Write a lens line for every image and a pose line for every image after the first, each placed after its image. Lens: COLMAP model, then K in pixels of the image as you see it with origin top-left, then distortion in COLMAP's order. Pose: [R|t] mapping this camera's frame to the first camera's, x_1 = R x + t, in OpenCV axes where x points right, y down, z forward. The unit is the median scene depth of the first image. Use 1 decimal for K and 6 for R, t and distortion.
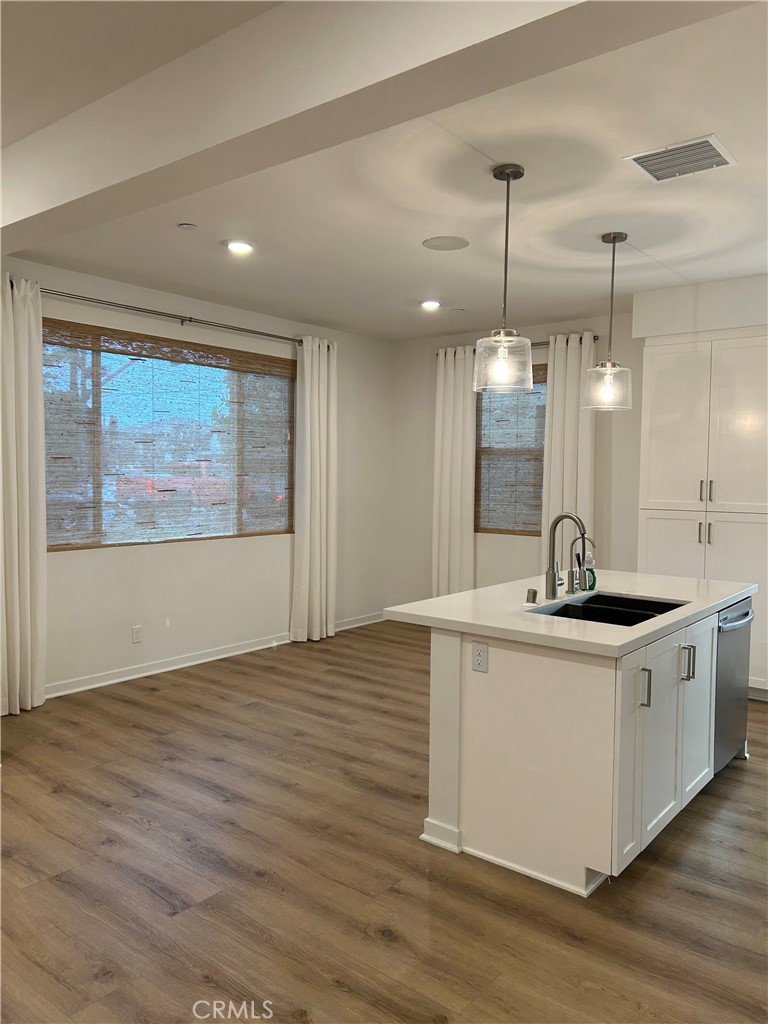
lens RADIAL K [[769.8, 0, 384.5], [0, 769.8, 510.4], [0, 0, 1]] dist [0.030385, -0.036119]
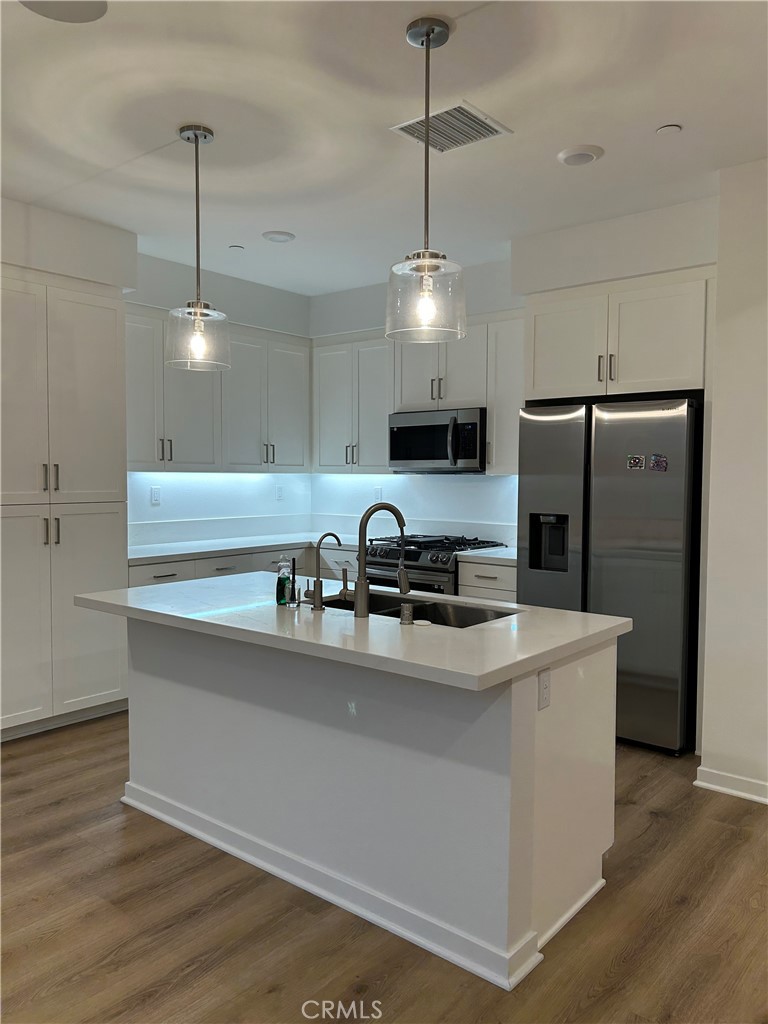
lens RADIAL K [[769.8, 0, 386.2], [0, 769.8, 509.8], [0, 0, 1]] dist [0.030385, -0.036119]
pose [[0.011014, -0.059059, 0.998194, -0.435591], [0.044431, 0.997297, 0.058515, -0.027925], [-0.998952, 0.043707, 0.013608, 0.775850]]
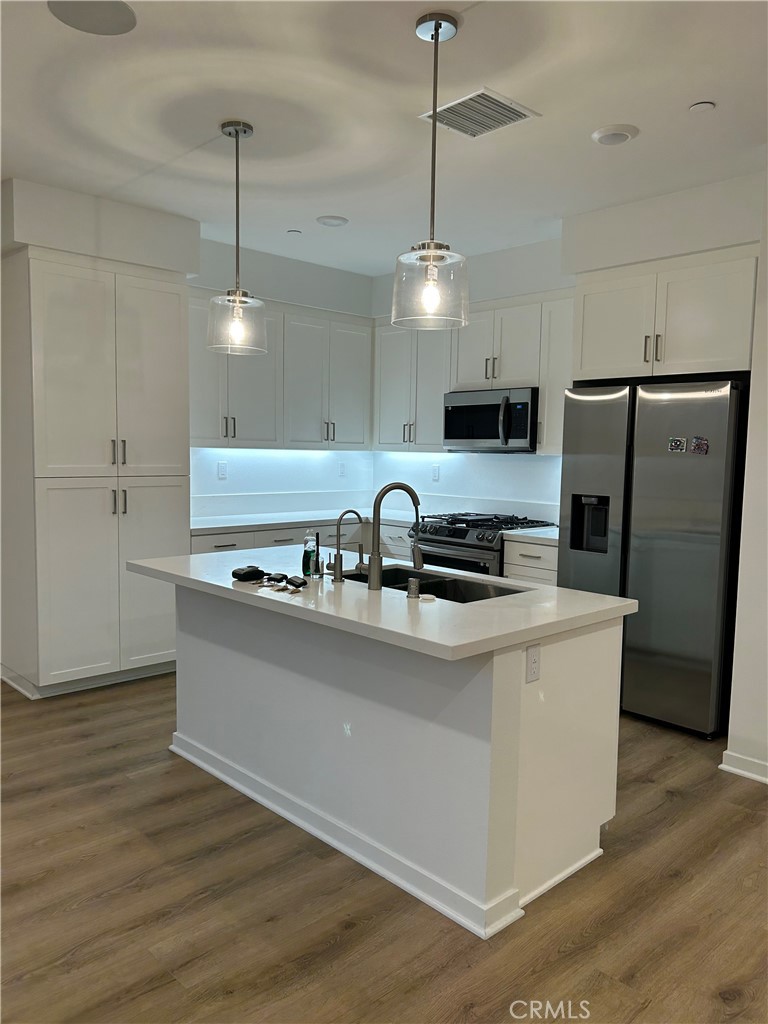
lens RADIAL K [[769.8, 0, 385.2], [0, 769.8, 514.5], [0, 0, 1]] dist [0.030385, -0.036119]
pose [[0.135915, -0.095394, 0.986117, -0.463887], [0.033191, 0.995233, 0.091702, -0.030360], [-0.990164, 0.020267, 0.138434, 0.707054]]
